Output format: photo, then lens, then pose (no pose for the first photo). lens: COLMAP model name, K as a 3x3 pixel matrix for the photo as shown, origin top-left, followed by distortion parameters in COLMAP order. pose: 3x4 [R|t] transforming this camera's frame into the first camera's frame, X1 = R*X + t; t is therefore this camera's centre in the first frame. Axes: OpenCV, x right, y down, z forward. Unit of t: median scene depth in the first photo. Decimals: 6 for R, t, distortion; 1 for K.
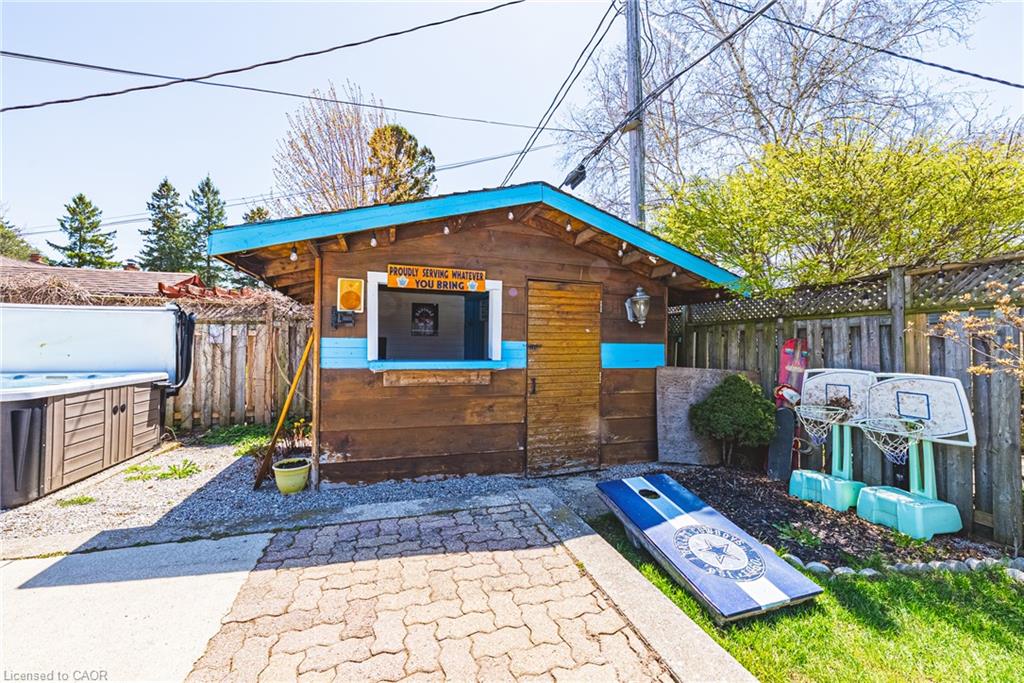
lens RADIAL K [[386.7, 0, 512.3], [0, 386.7, 343.6], [0, 0, 1]] dist [-0.000179, -0.000011]
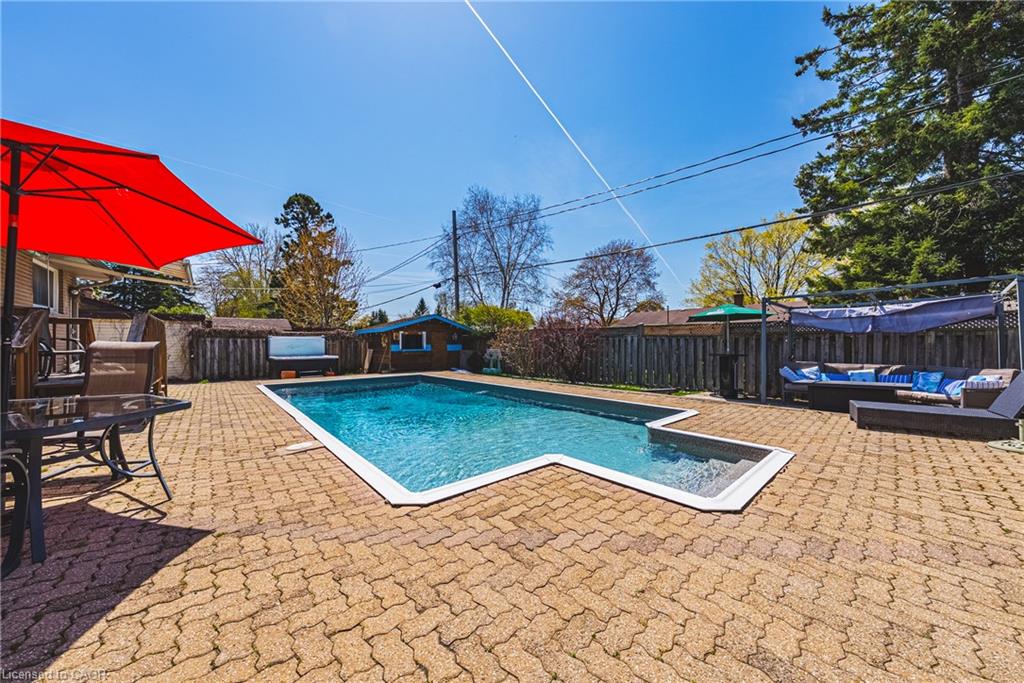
lens RADIAL K [[355.8, 0, 510.5], [0, 355.8, 346.6], [0, 0, 1]] dist [0.003847, -0.002268]
pose [[0.917238, -0.019111, 0.397882, -0.724070], [0.009500, 0.999614, 0.026114, -0.079955], [-0.398227, -0.020173, 0.917065, -3.028239]]
